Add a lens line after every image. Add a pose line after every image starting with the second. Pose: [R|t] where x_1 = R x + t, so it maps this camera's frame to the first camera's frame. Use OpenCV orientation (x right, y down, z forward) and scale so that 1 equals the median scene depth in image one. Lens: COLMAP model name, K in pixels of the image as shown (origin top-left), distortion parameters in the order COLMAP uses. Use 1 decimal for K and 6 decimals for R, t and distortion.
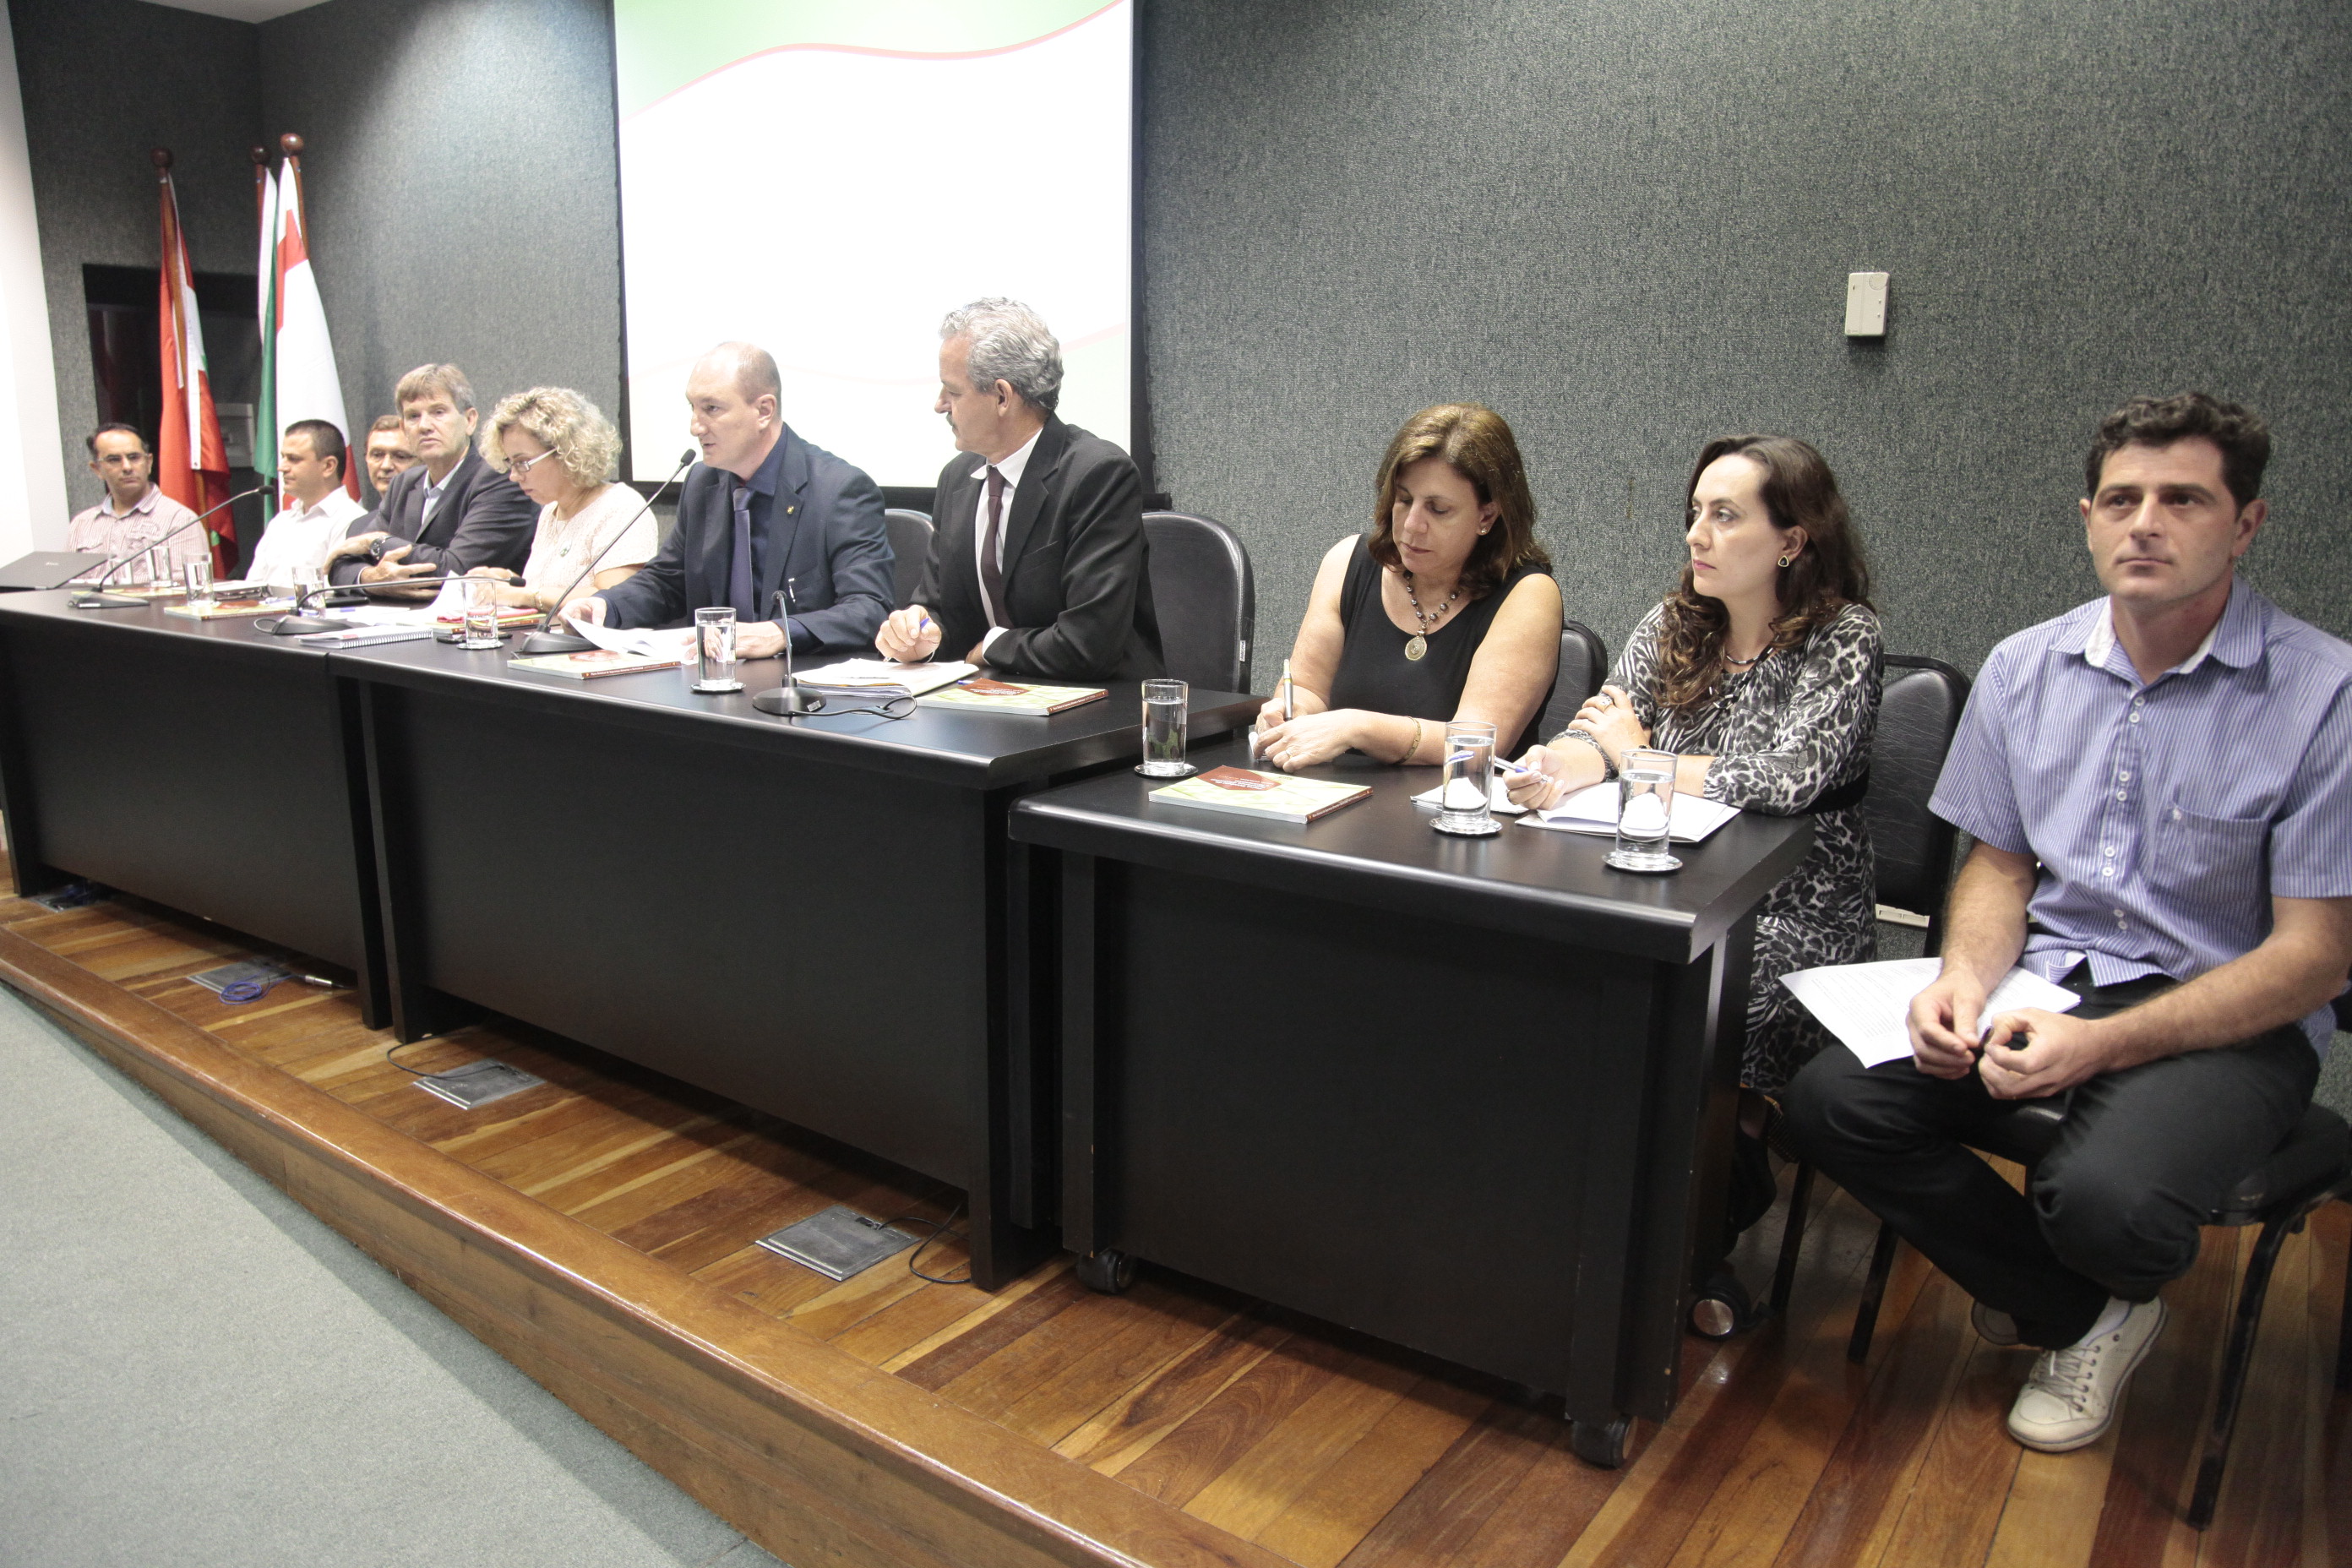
lens RADIAL K [[1591.1, 0, 1176.0], [0, 1591.1, 784.0], [0, 0, 1]] dist [-0.113277, 0.066841]
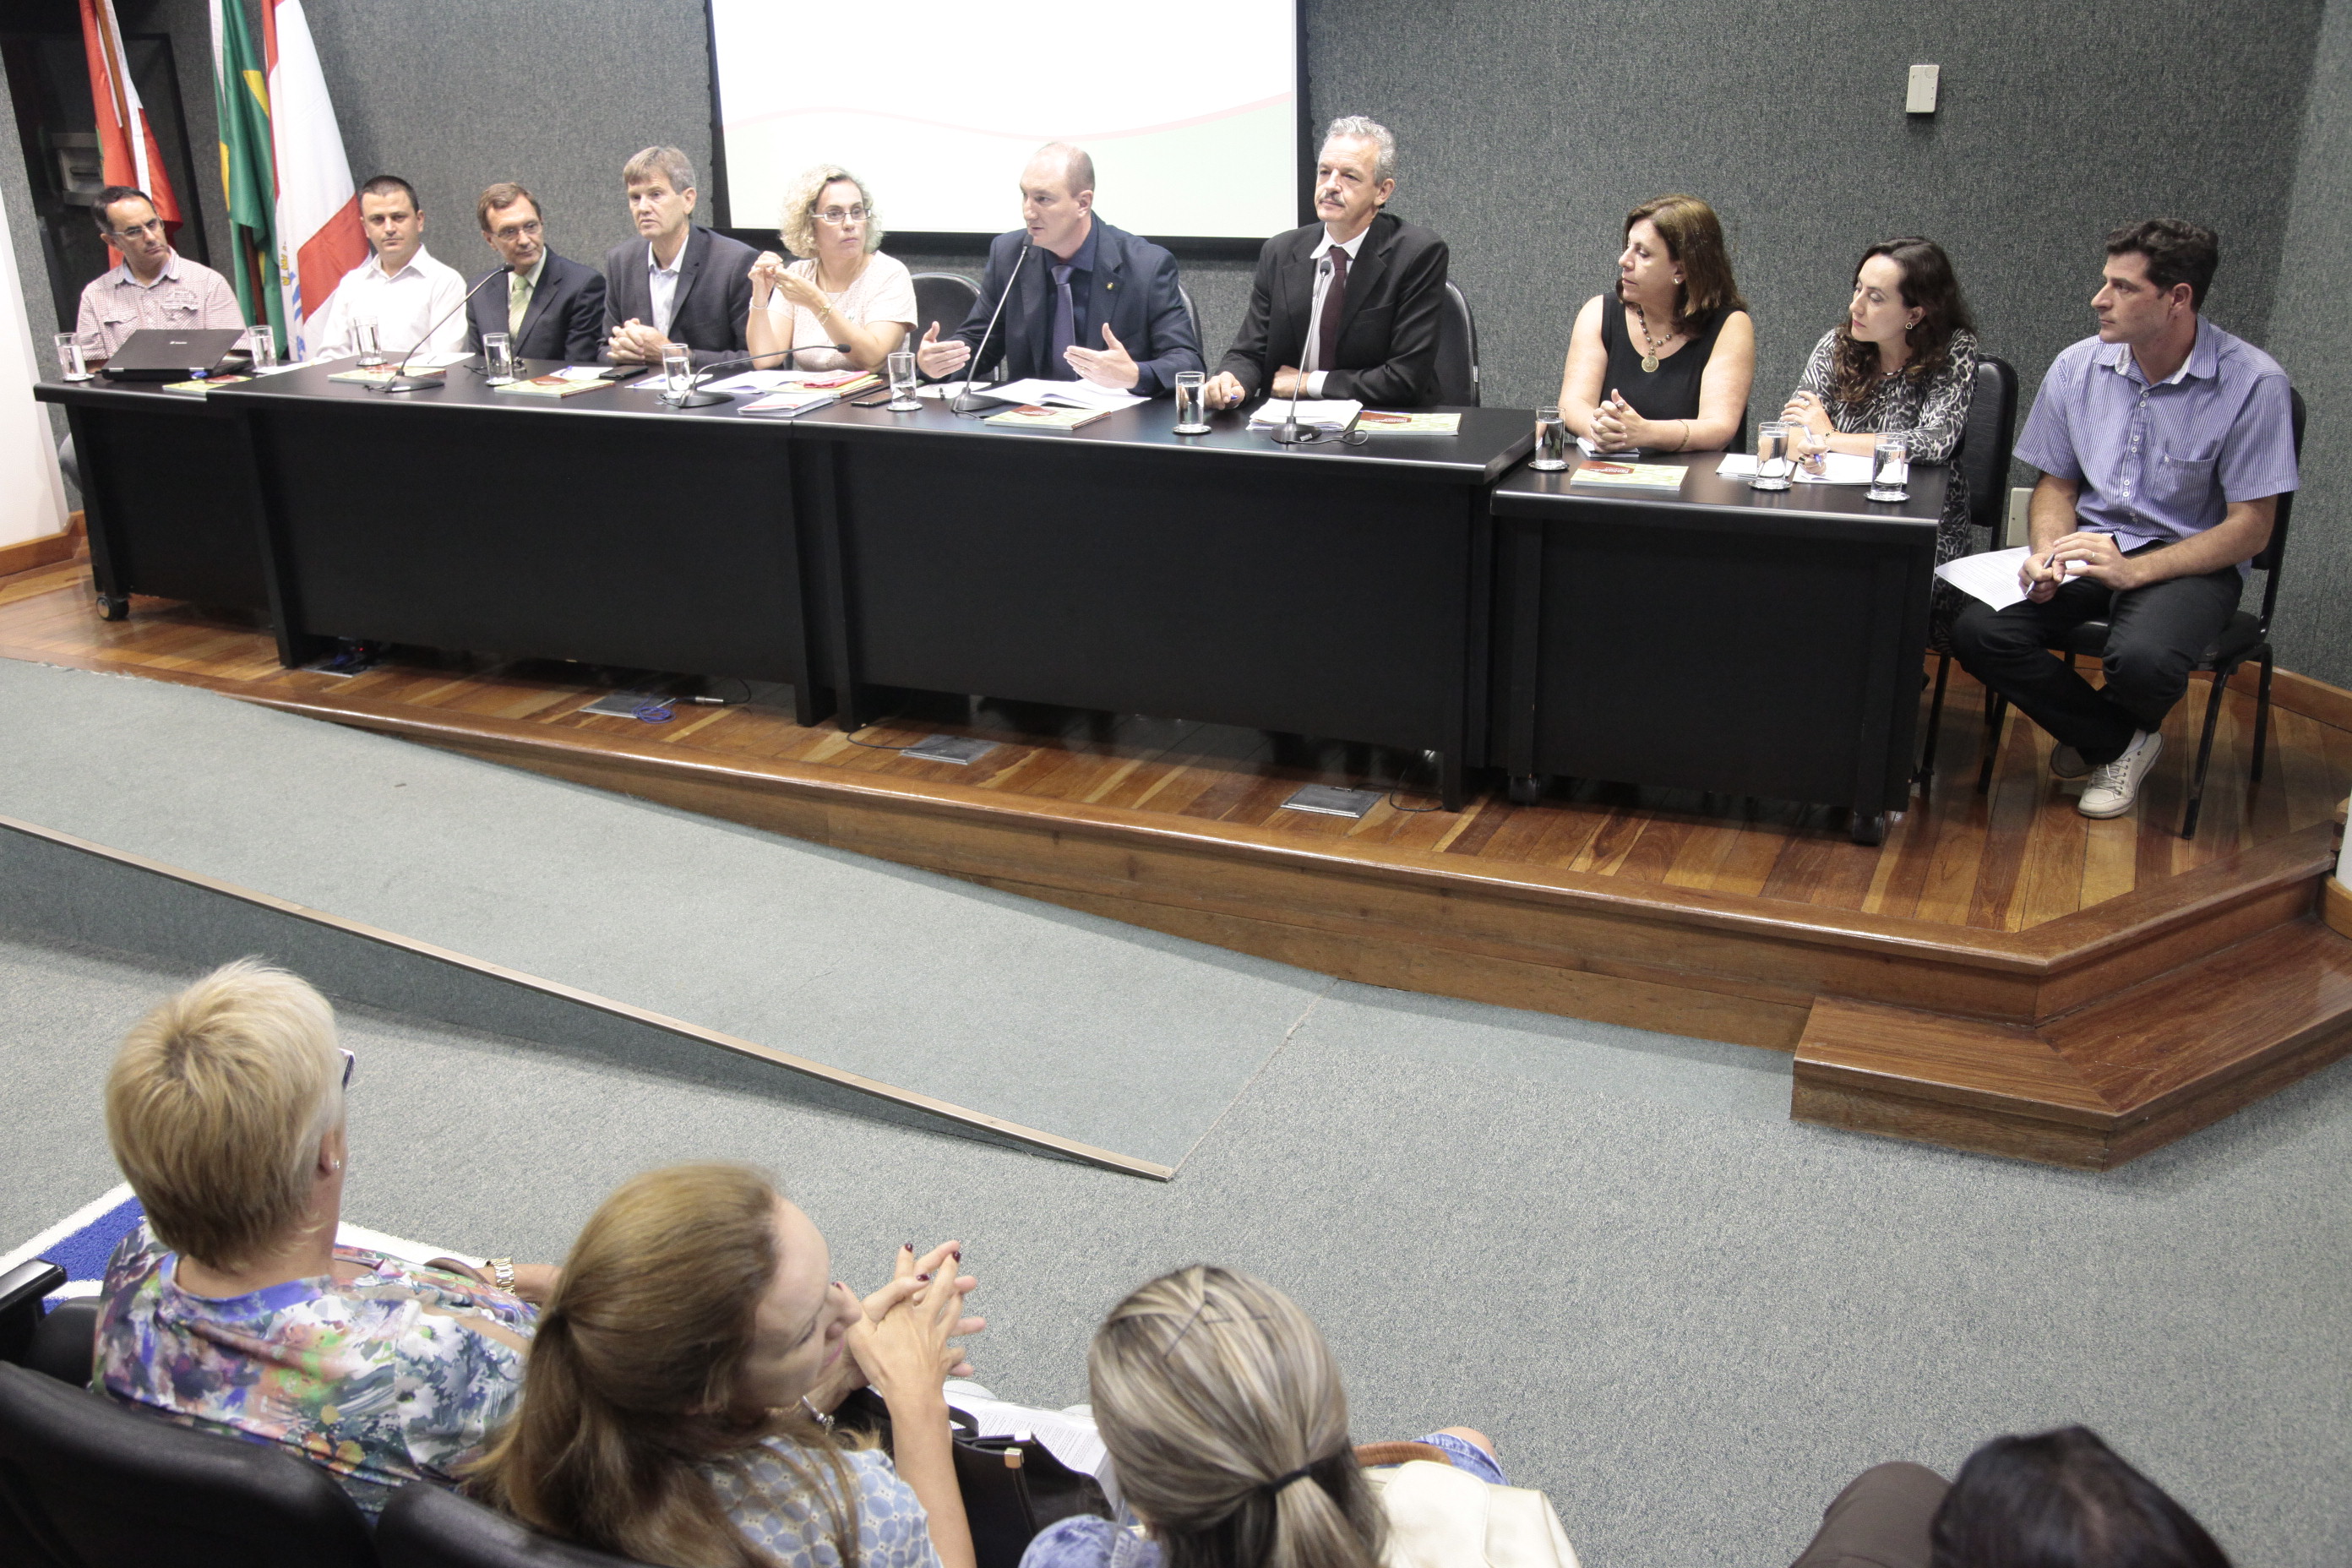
lens RADIAL K [[2059.5, 0, 1149.6], [0, 2059.5, 757.1], [0, 0, 1]] dist [-0.034342, 0.060426]
pose [[0.981424, -0.094863, 0.166755, -0.546964], [0.072478, 0.988116, 0.135553, -0.020767], [-0.177632, -0.120949, 0.976636, -0.675109]]
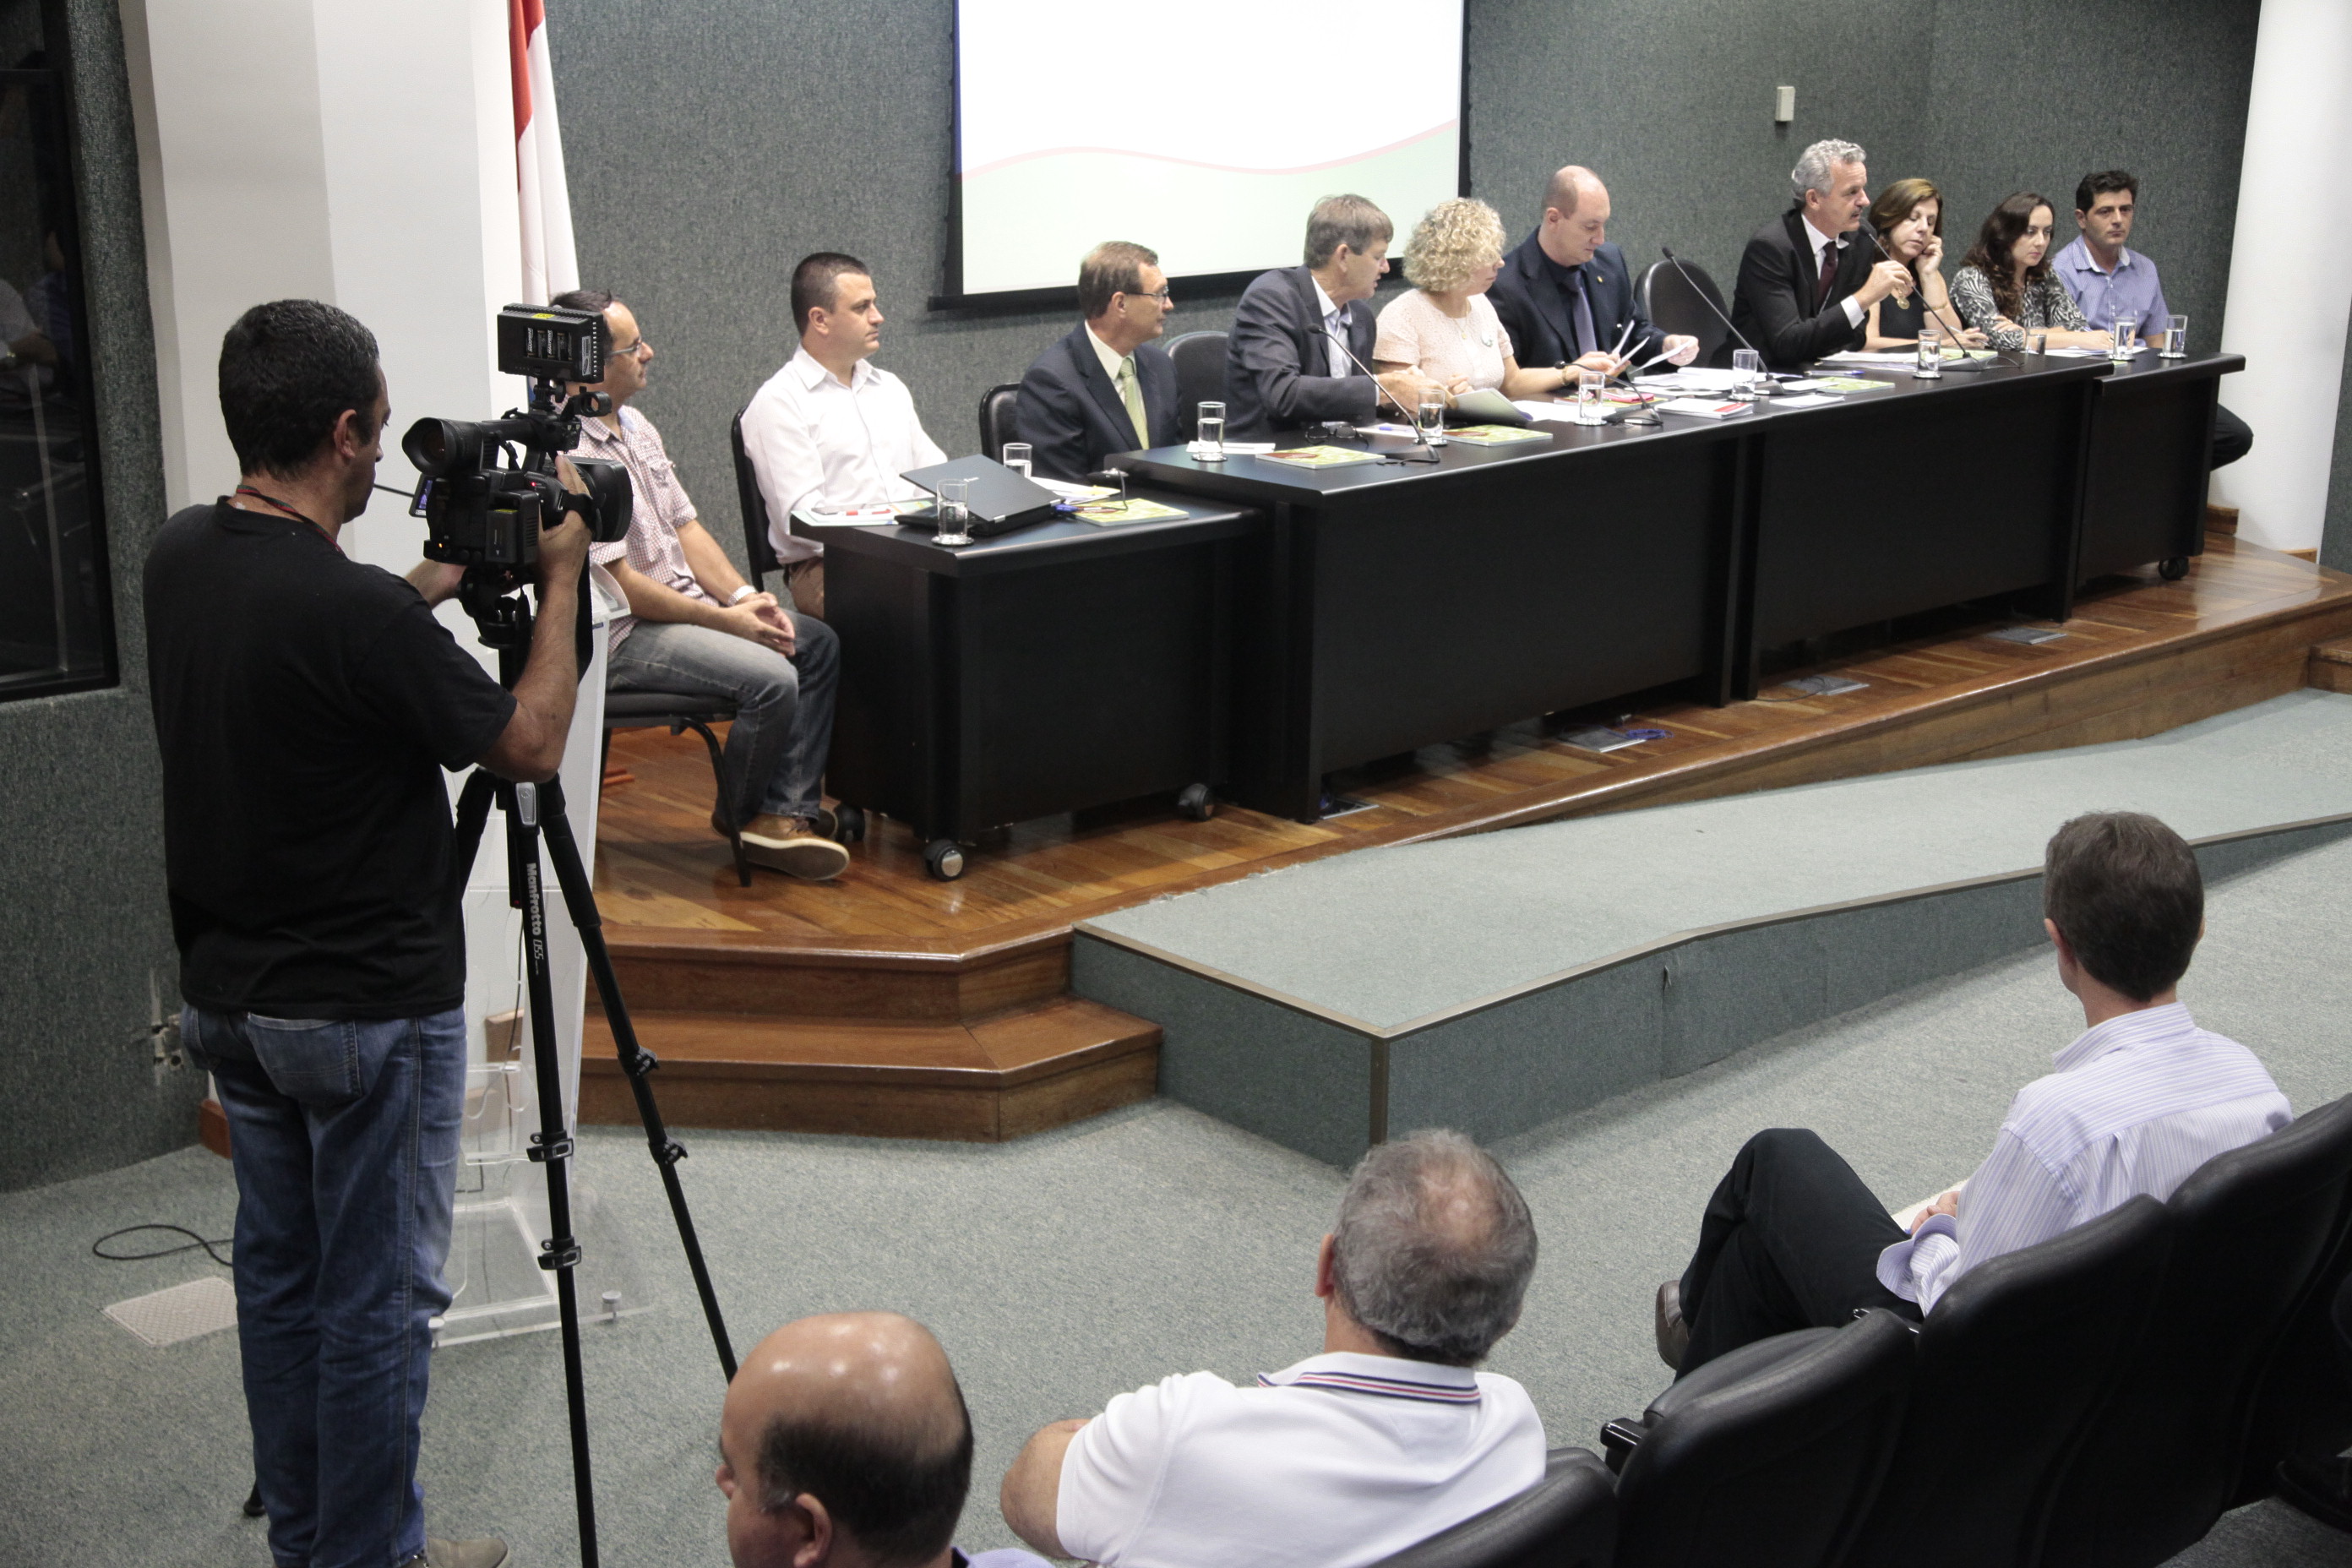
lens RADIAL K [[3134.9, 0, 1176.0], [0, 3134.9, 784.0], [0, 0, 1]] dist [0.088422, 0.002027]
pose [[0.204082, -0.260926, 0.943540, -3.284269], [0.197302, 0.955010, 0.221422, -0.483518], [-0.958865, 0.140974, 0.246381, 0.828214]]
